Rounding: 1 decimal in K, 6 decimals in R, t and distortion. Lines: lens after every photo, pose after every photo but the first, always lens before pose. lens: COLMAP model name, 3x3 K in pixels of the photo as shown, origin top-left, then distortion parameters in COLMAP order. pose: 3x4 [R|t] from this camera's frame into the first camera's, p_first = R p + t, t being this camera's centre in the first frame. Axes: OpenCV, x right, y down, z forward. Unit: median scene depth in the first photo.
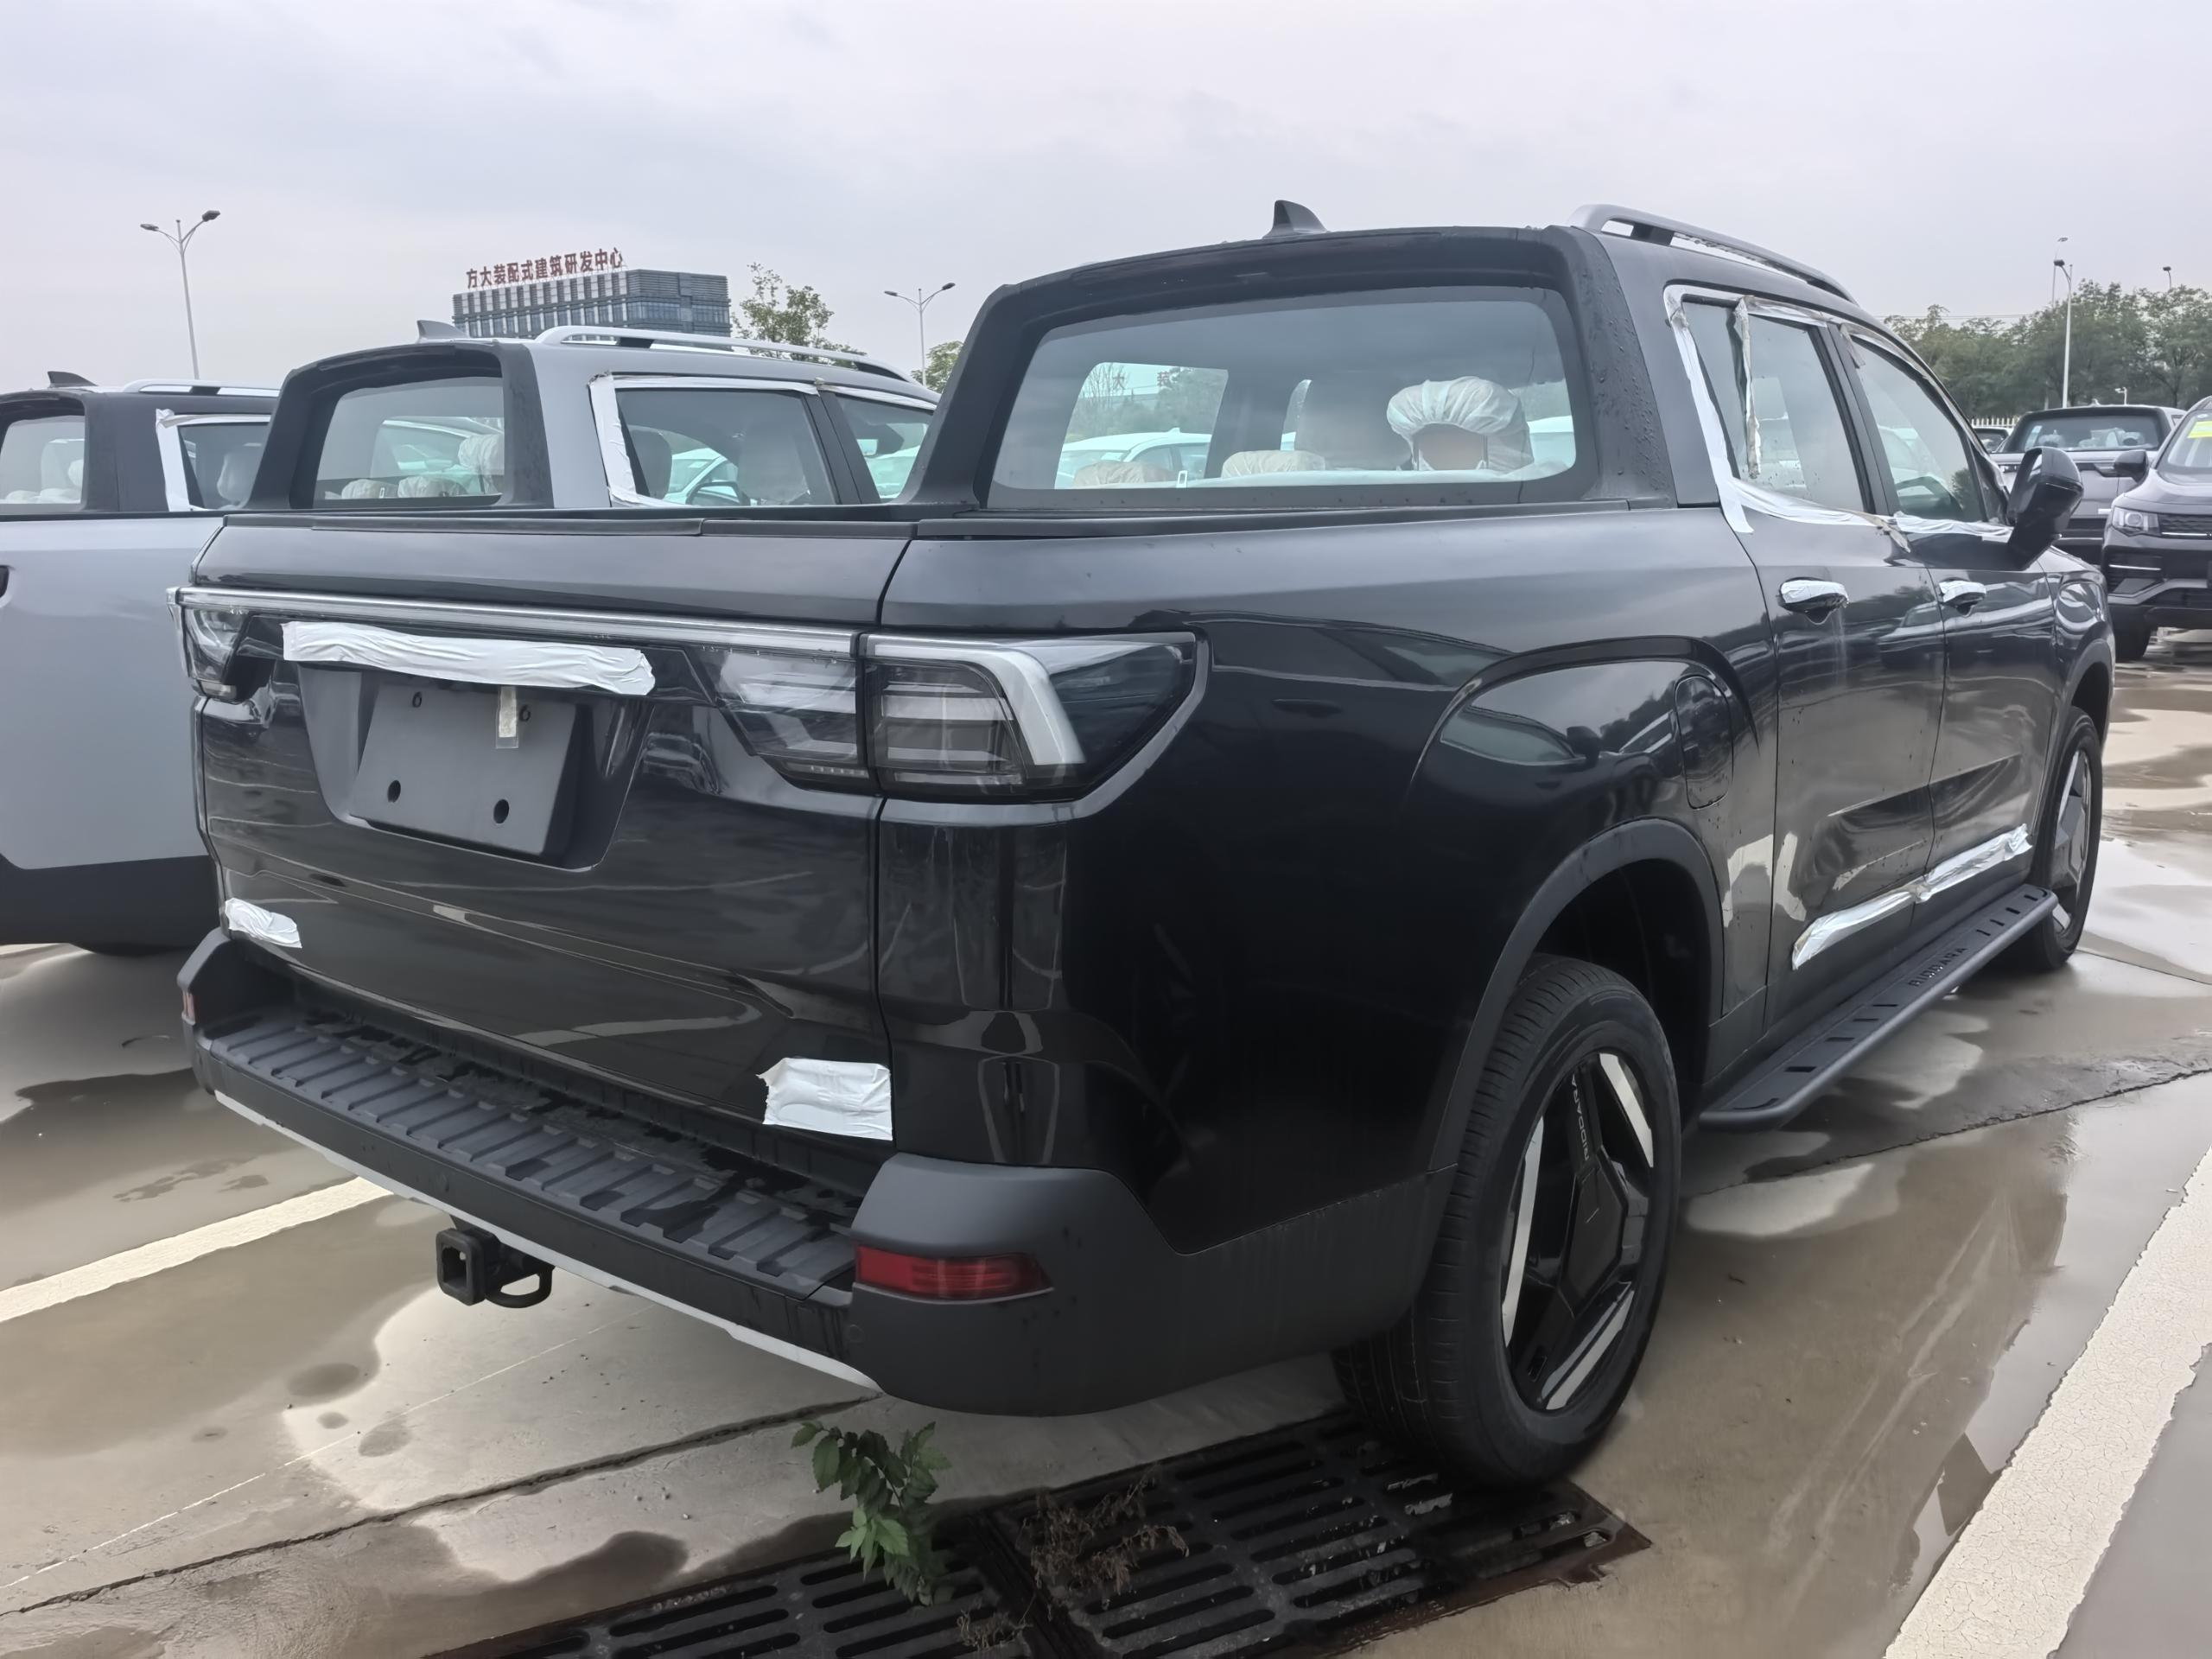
lens RADIAL K [[1789.1, 0, 1050.1], [0, 1789.1, 791.2], [0, 0, 1]] dist [-0.000928, -0.066514]
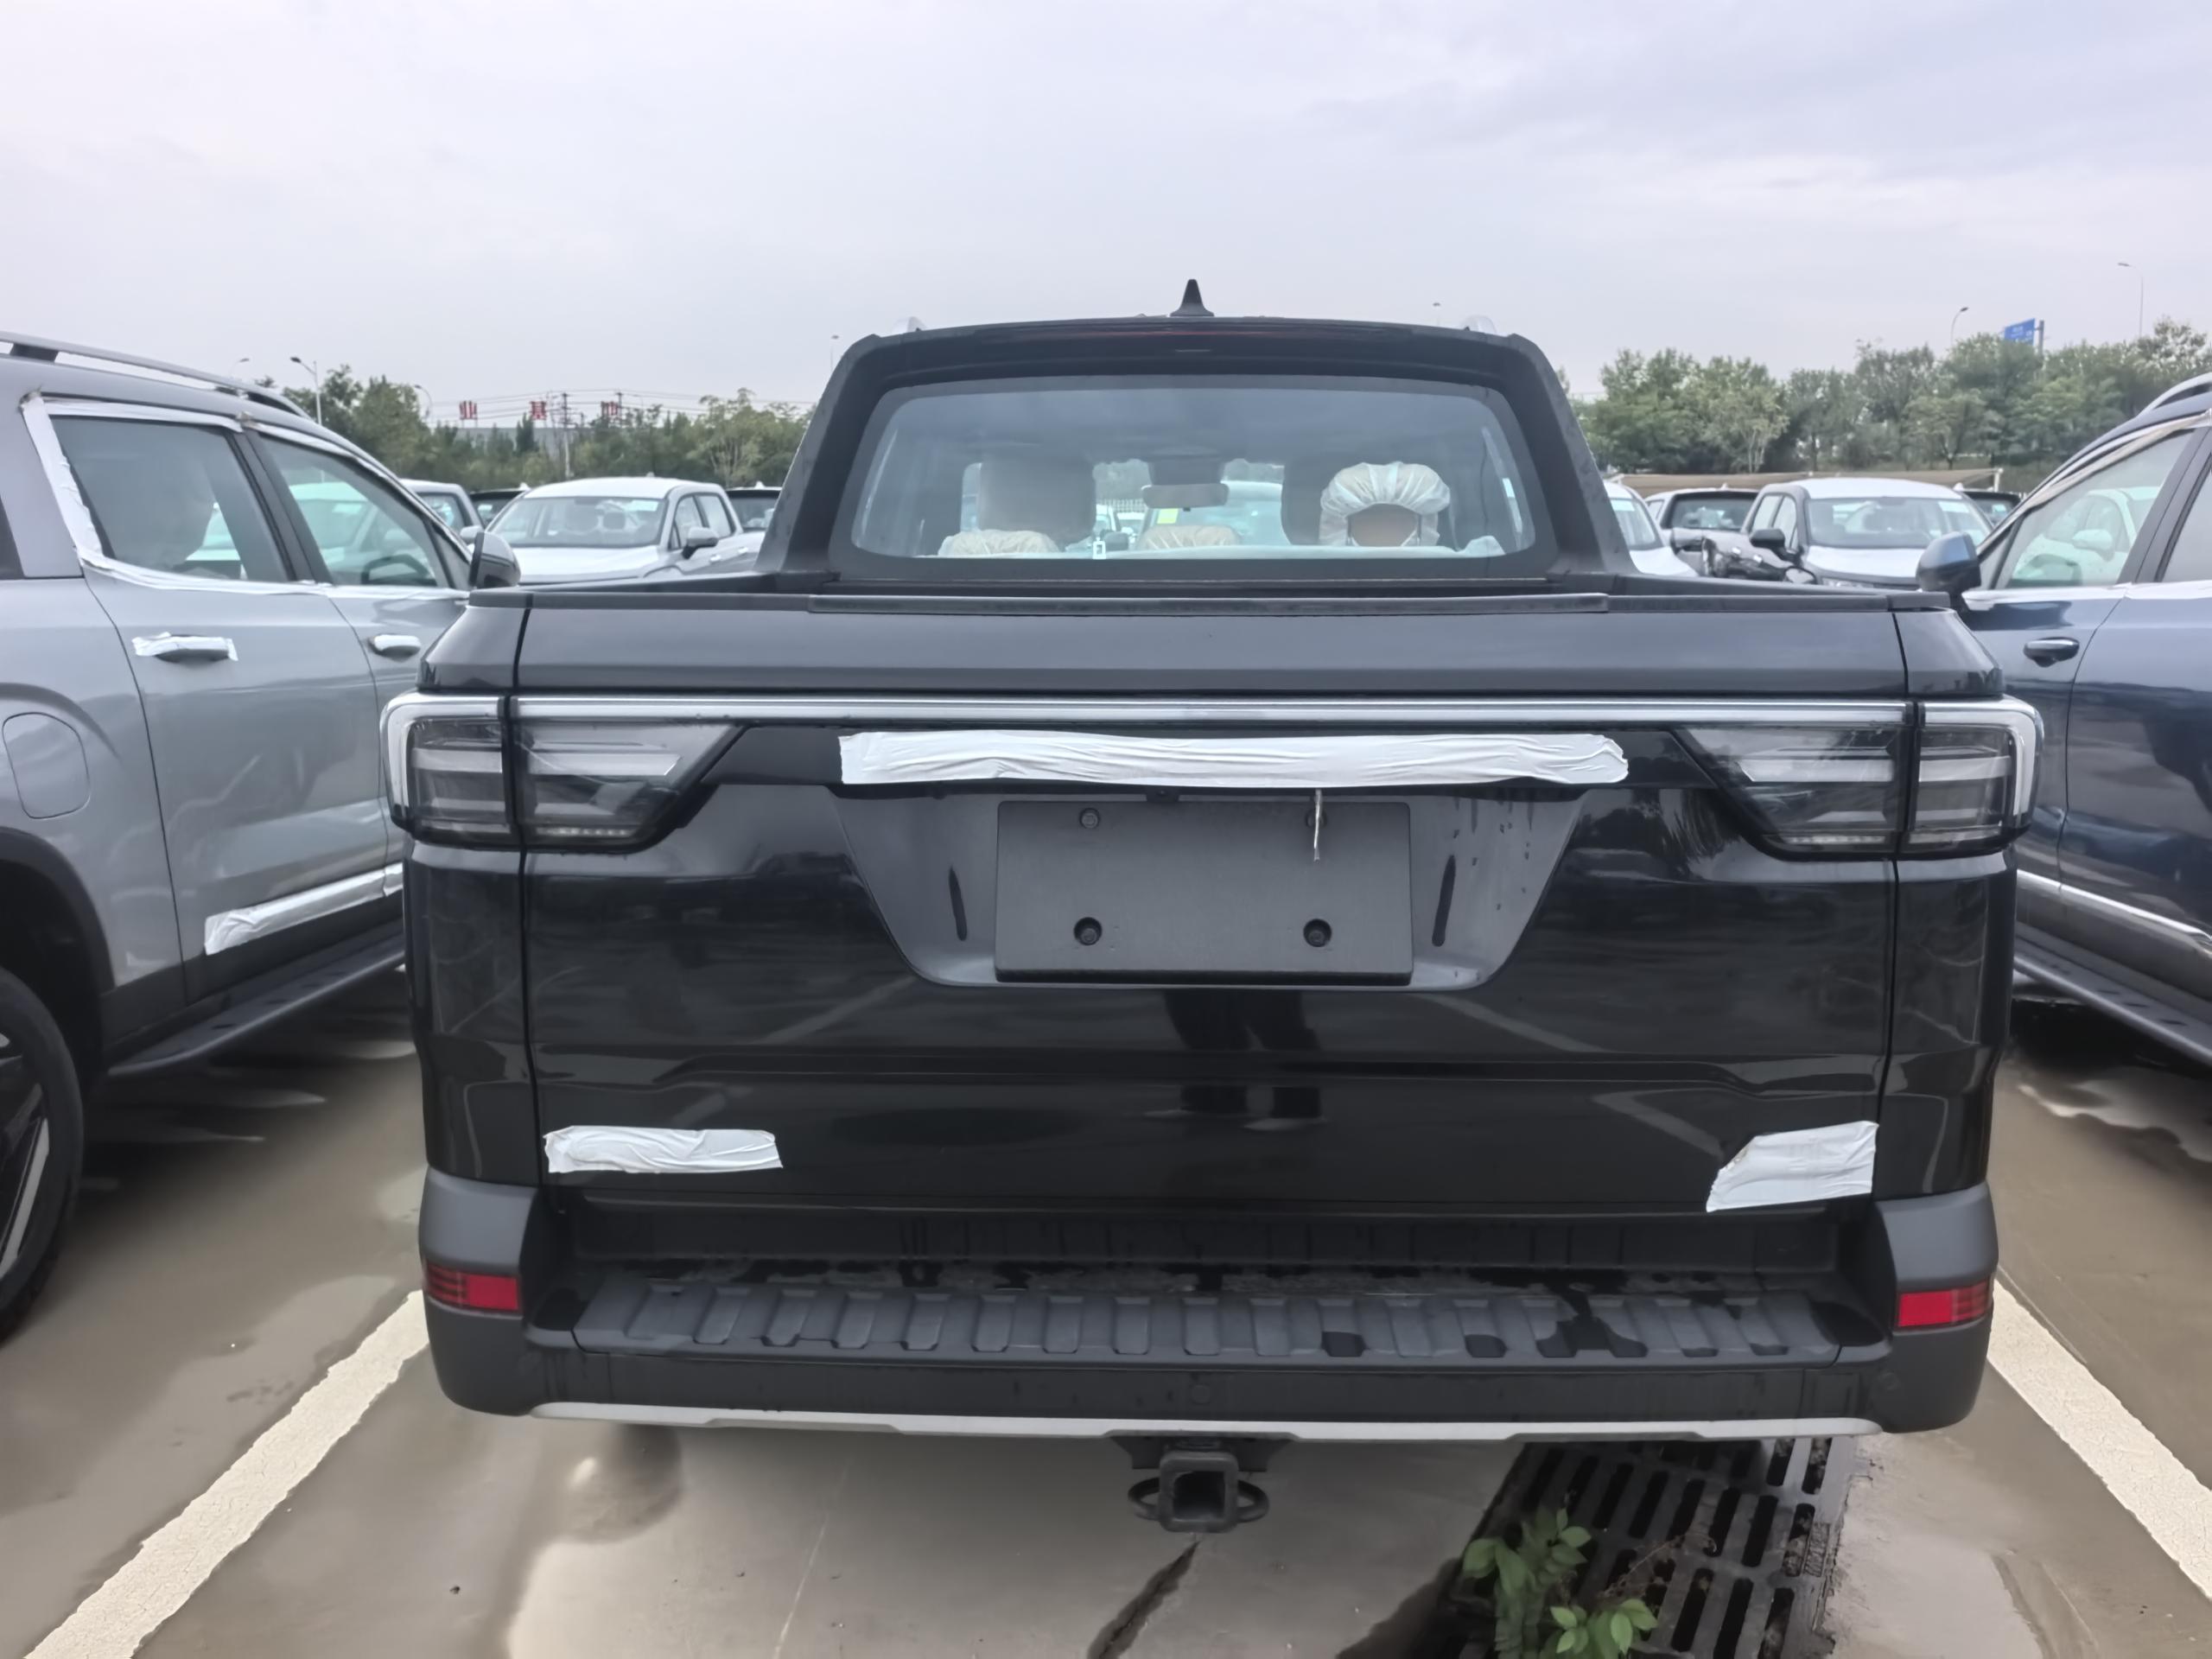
lens RADIAL K [[1783.4, 0, 1106.0], [0, 1783.4, 829.5], [0, 0, 1]] dist [-0.004410, 0.088153]
pose [[0.784173, -0.084844, 0.614715, -0.732521], [0.094102, 0.995411, 0.017345, -0.051438], [-0.613365, 0.044245, 0.788559, 0.308108]]
